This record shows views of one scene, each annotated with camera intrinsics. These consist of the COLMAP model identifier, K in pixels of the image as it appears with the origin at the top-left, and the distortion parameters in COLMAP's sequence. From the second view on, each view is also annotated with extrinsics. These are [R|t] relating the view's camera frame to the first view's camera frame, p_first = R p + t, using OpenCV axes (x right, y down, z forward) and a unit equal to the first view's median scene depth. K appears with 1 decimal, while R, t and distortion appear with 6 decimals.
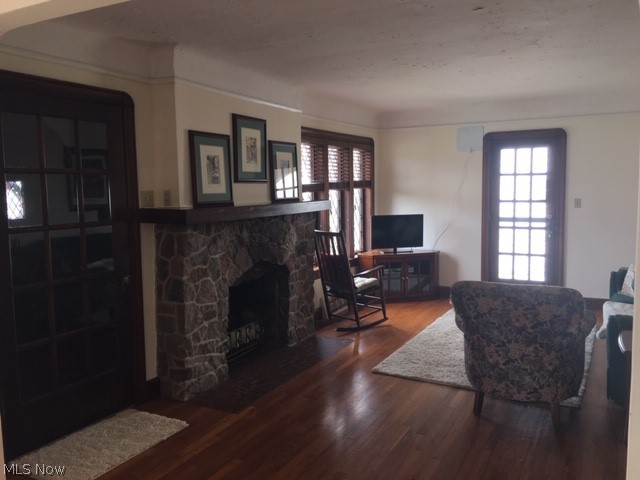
lens RADIAL K [[546.5, 0, 319.9], [0, 546.5, 230.1], [0, 0, 1]] dist [0.073452, -0.095929]
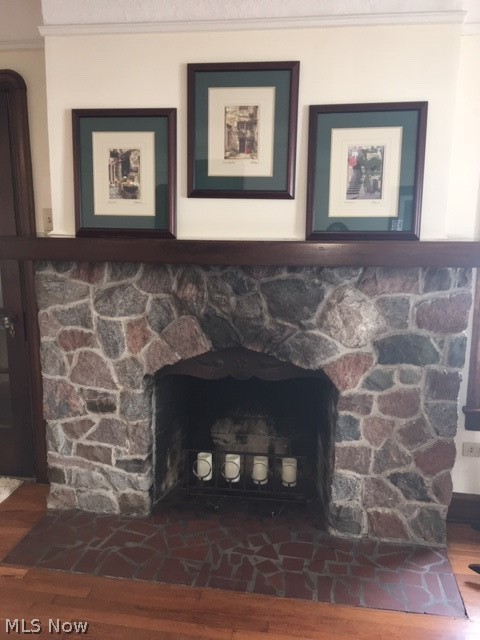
lens RADIAL K [[546.5, 0, 242.6], [0, 546.5, 316.3], [0, 0, 1]] dist [0.073452, -0.095929]
pose [[0.325382, 0.182750, -0.927755, 0.407362], [-0.090479, 0.982662, 0.161832, -0.064261], [0.941244, 0.031285, 0.336276, 0.886741]]
